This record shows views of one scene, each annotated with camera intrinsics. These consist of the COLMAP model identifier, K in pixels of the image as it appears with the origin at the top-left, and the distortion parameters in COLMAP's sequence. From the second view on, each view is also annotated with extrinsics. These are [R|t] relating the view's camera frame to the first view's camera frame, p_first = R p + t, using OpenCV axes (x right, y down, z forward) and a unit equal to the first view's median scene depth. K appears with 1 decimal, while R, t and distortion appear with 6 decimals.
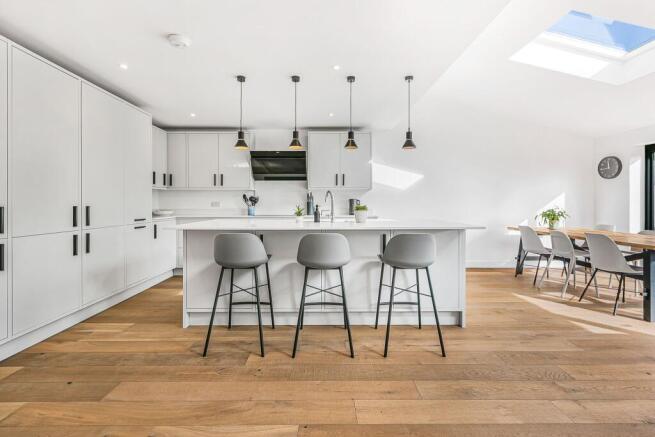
lens RADIAL K [[303.2, 0, 326.4], [0, 303.2, 204.0], [0, 0, 1]] dist [0.005902, 0.001409]
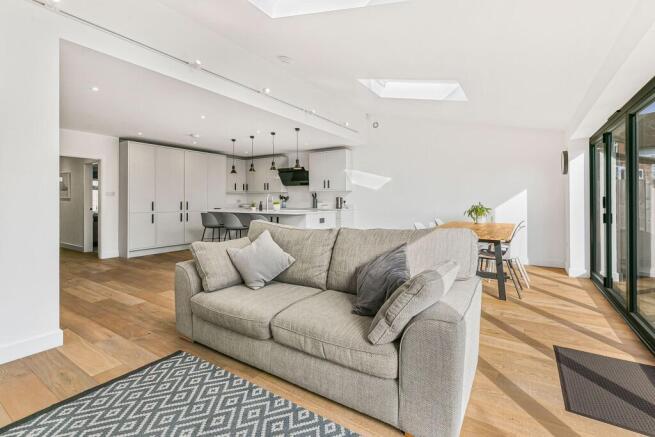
lens RADIAL K [[303.2, 0, 326.4], [0, 303.2, 204.0], [0, 0, 1]] dist [0.005902, 0.001409]
pose [[0.829512, 0.005867, -0.558458, 0.927103], [0.000095, 0.999943, 0.010646, -0.000211], [0.558489, -0.008884, 0.829464, -0.235770]]
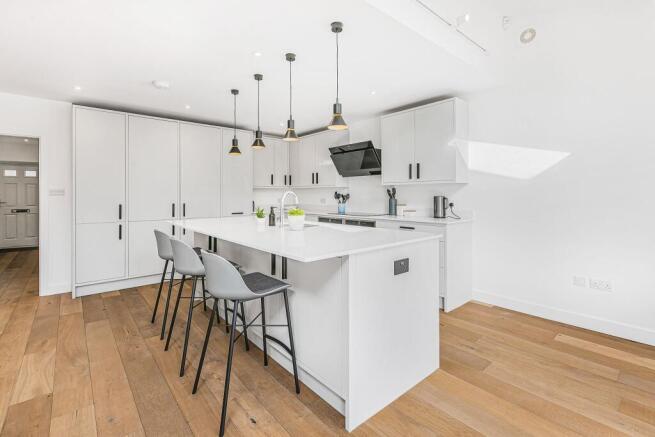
lens RADIAL K [[303.3, 0, 324.1], [0, 303.3, 196.0], [0, 0, 1]] dist [-0.001706, -0.000196]
pose [[0.633691, 0.001582, -0.773585, 0.524830], [0.001237, 0.999995, 0.003058, -0.021976], [0.773585, -0.002895, 0.633685, 0.367365]]
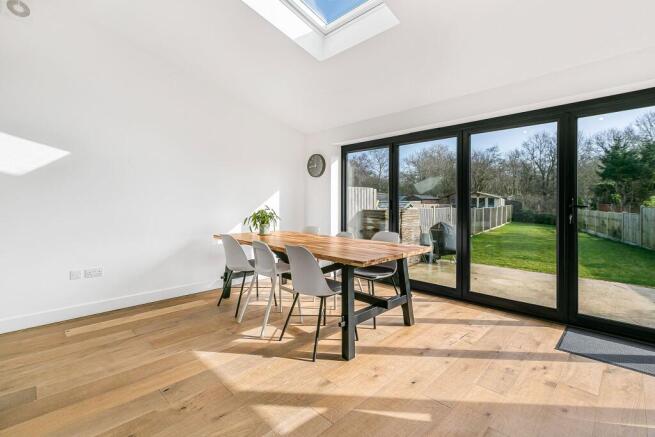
lens RADIAL K [[303.2, 0, 326.4], [0, 303.2, 204.0], [0, 0, 1]] dist [0.005902, 0.001409]
pose [[0.721702, -0.001773, 0.692202, 0.312906], [-0.001618, 0.999990, 0.004248, -0.002730], [-0.692202, -0.004186, 0.721691, 0.310519]]
